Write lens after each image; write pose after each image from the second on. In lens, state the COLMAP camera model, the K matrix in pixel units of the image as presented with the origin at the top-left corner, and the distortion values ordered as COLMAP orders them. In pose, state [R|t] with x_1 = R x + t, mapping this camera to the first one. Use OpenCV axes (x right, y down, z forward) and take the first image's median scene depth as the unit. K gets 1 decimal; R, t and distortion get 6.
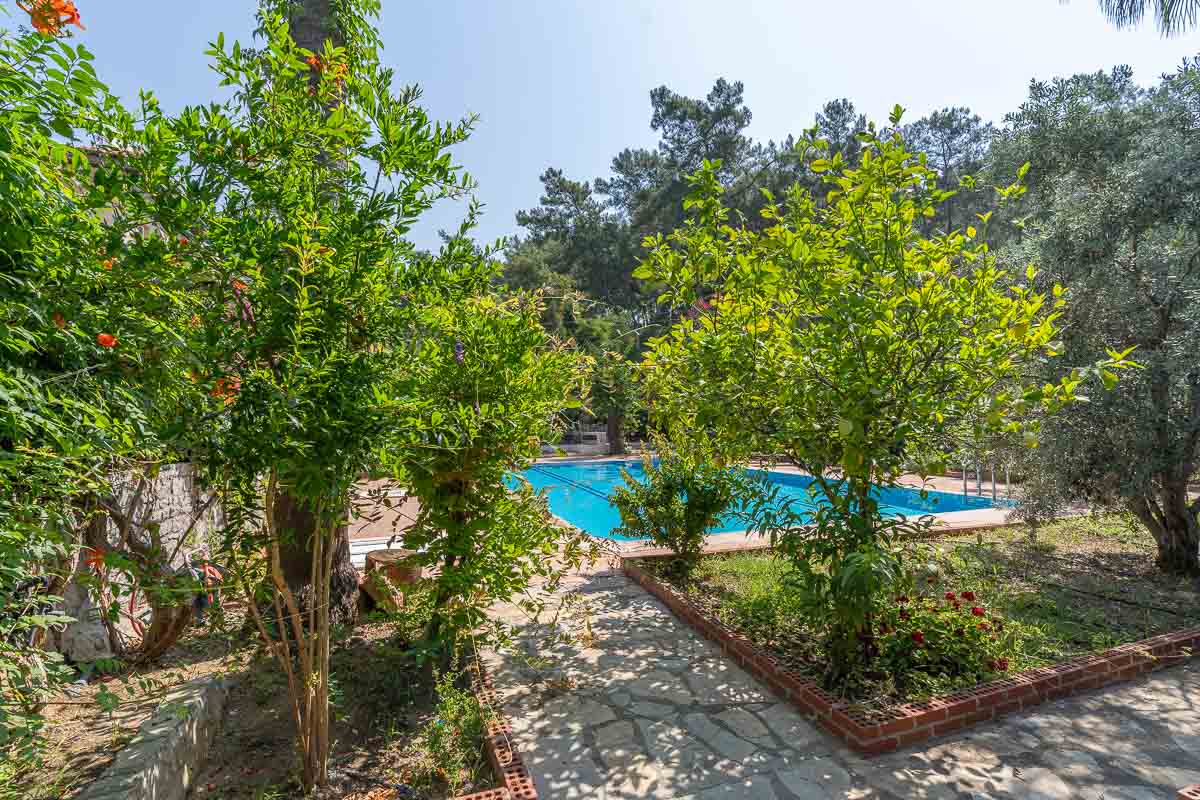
lens RADIAL K [[545.1, 0, 599.5], [0, 545.1, 396.9], [0, 0, 1]] dist [-0.001515, 0.000002]
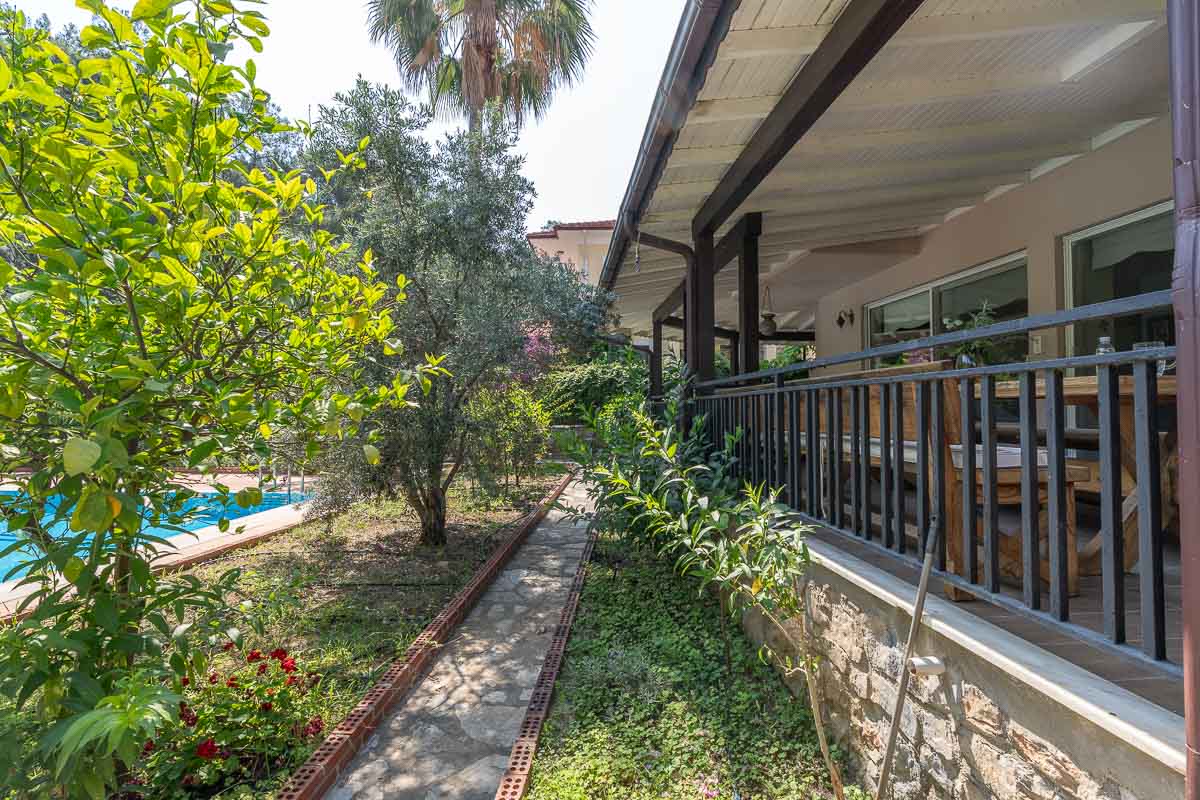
lens RADIAL K [[545.1, 0, 599.5], [0, 545.1, 396.9], [0, 0, 1]] dist [-0.001515, 0.000002]
pose [[0.407949, 0.033212, 0.912400, 0.153078], [-0.050675, 0.998621, -0.013693, -0.011781], [-0.911597, -0.040650, 0.409070, 0.297167]]
